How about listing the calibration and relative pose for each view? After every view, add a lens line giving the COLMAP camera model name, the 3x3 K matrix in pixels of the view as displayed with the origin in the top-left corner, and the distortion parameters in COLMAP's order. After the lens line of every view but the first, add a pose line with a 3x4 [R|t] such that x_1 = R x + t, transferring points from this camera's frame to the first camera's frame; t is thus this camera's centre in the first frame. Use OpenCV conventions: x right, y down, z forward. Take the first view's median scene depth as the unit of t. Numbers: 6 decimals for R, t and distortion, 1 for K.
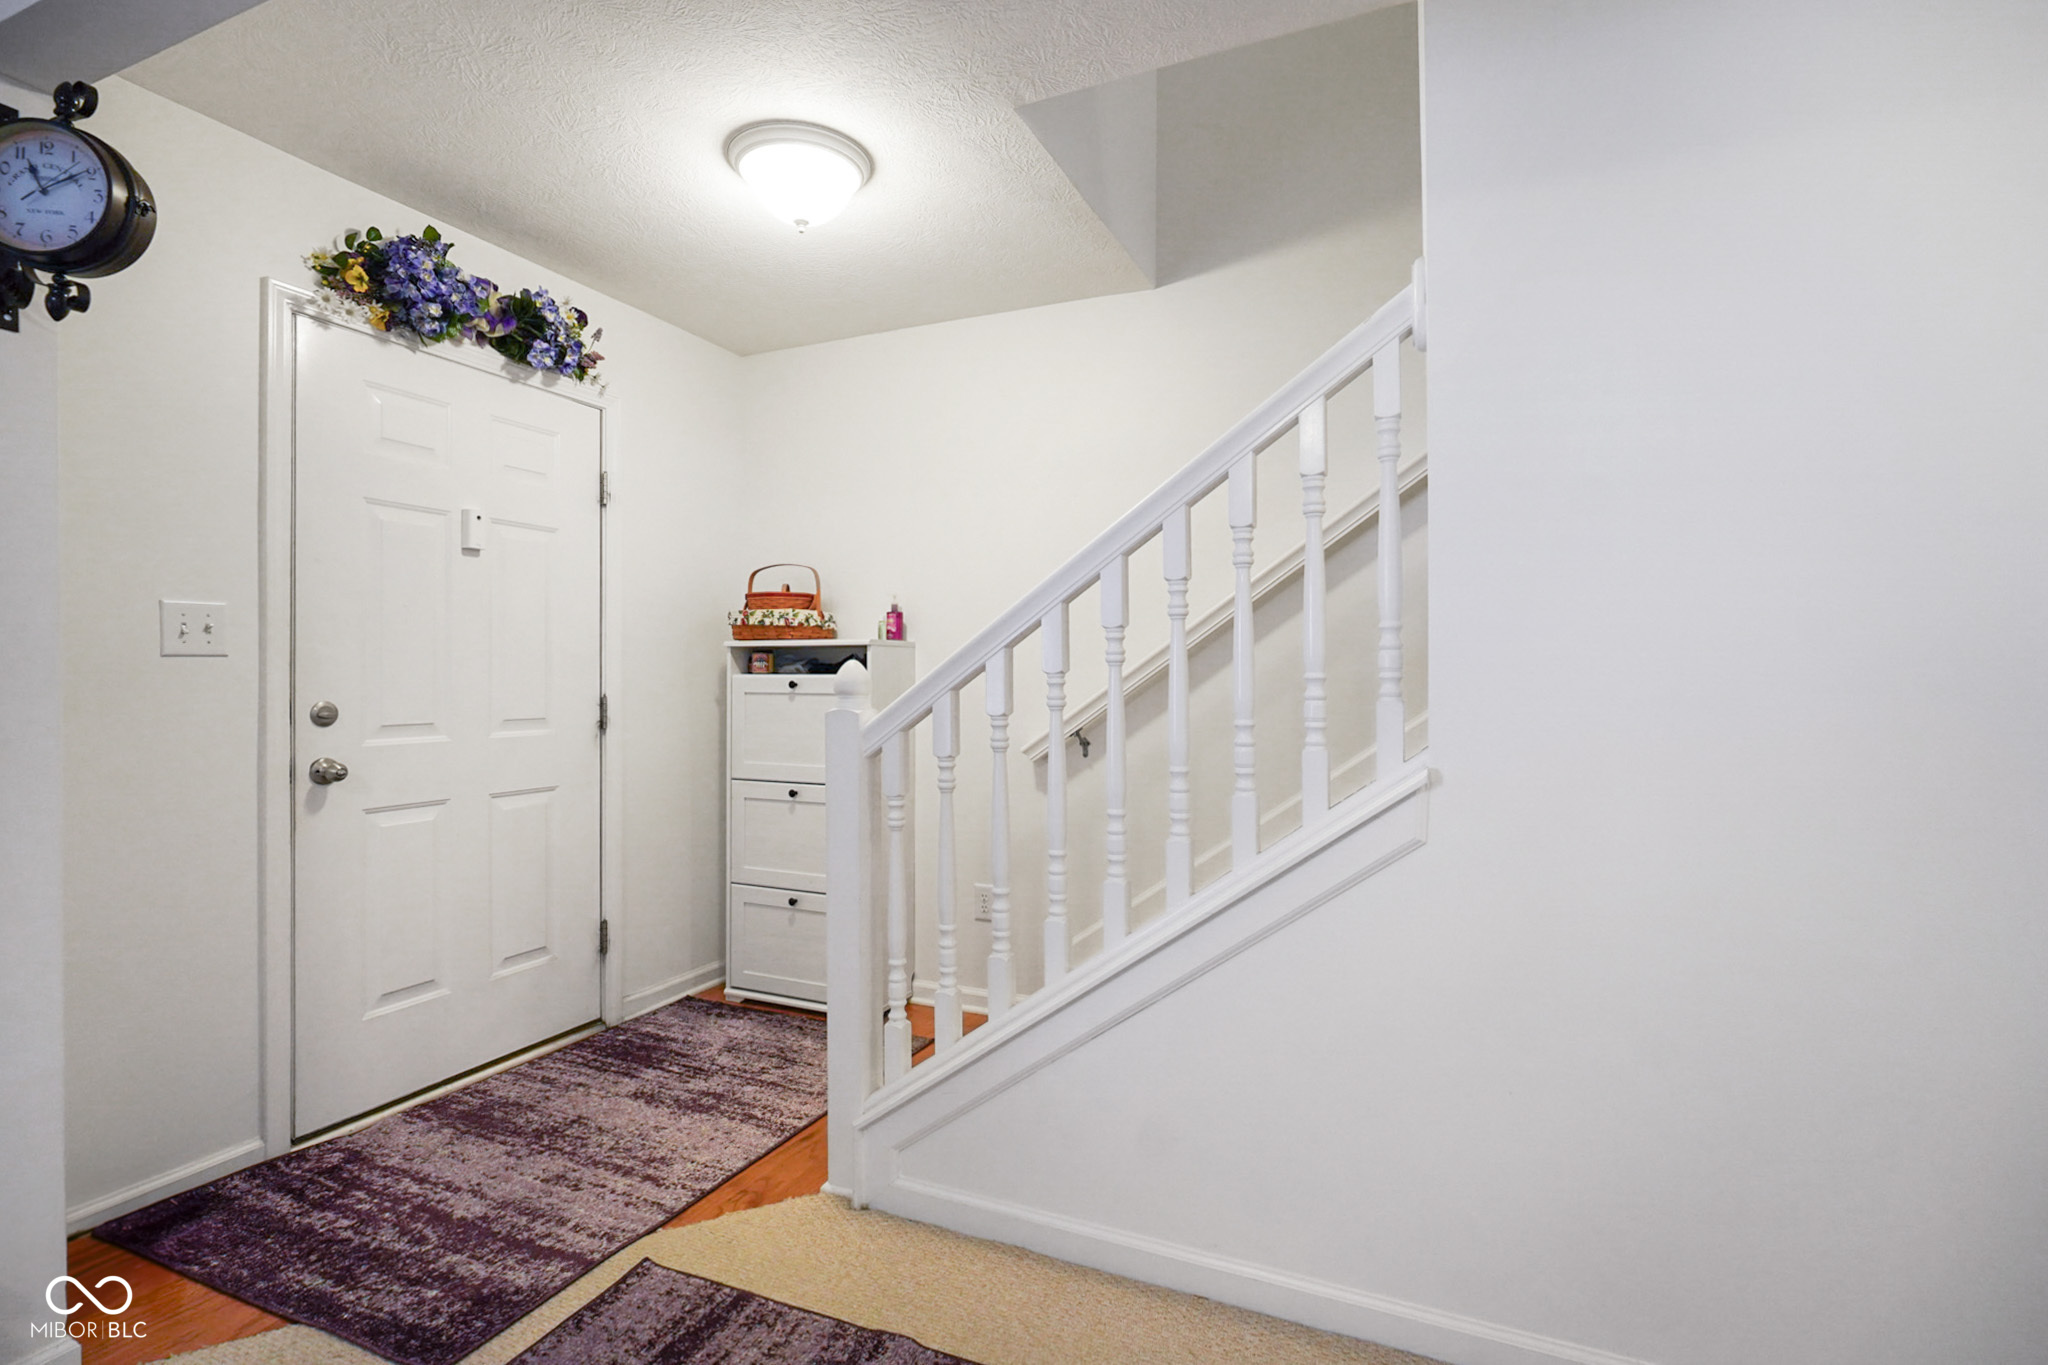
lens RADIAL K [[978.5, 0, 1019.3], [0, 978.5, 675.7], [0, 0, 1]] dist [-0.002356, 0.002086]
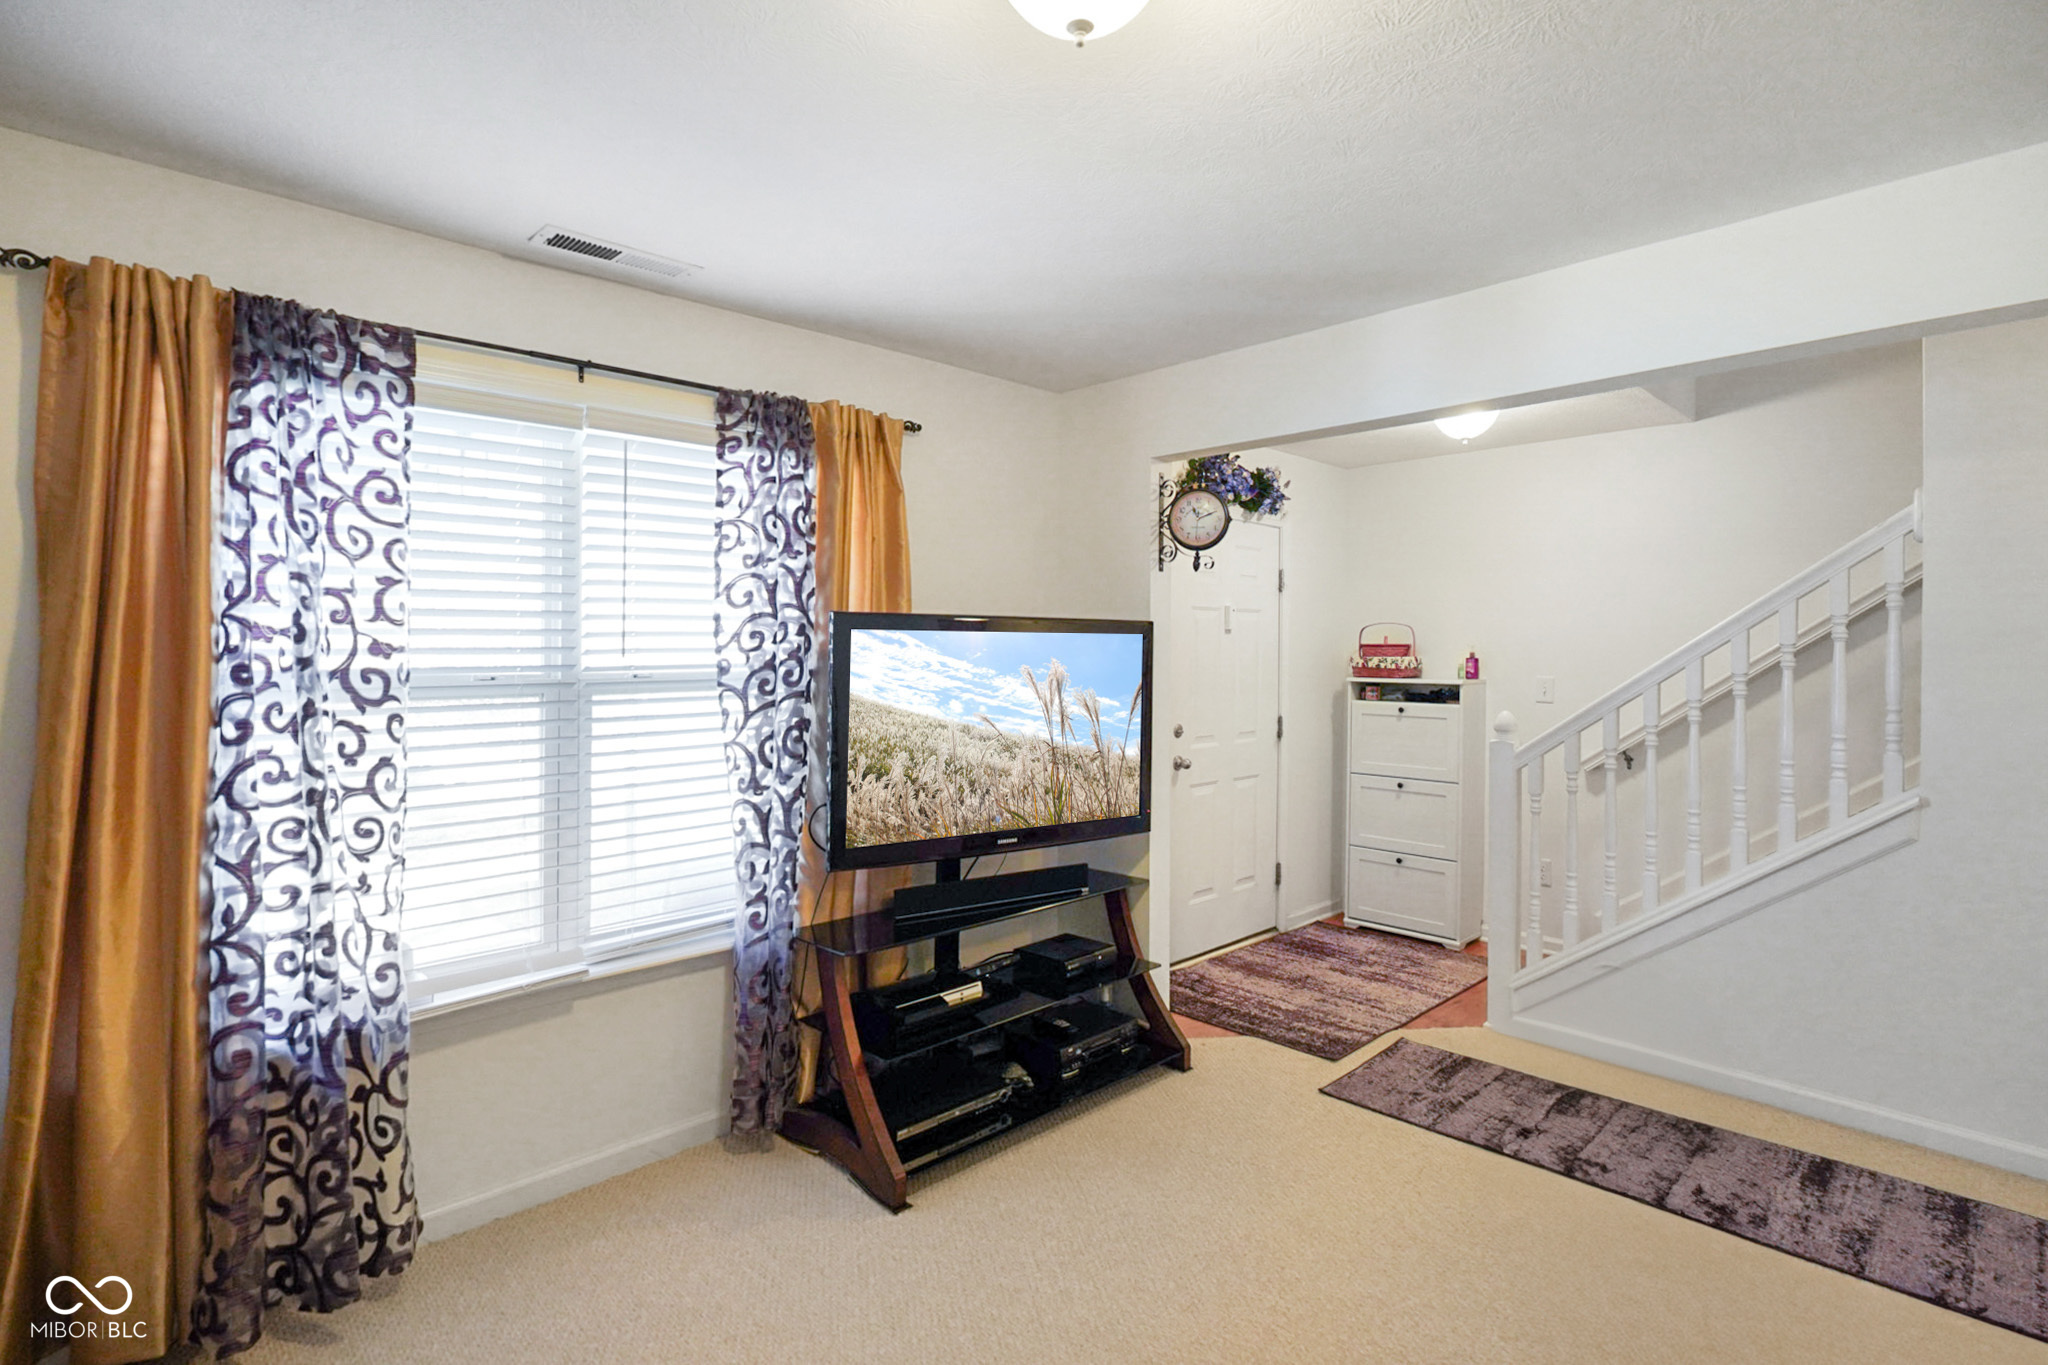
lens RADIAL K [[978.5, 0, 1113.1], [0, 978.5, 671.8], [0, 0, 1]] dist [-0.002356, 0.002086]
pose [[0.946609, 0.012489, -0.322143, -0.233085], [-0.009372, 0.999893, 0.011224, -0.081356], [0.322248, -0.007606, 0.946625, -0.680232]]
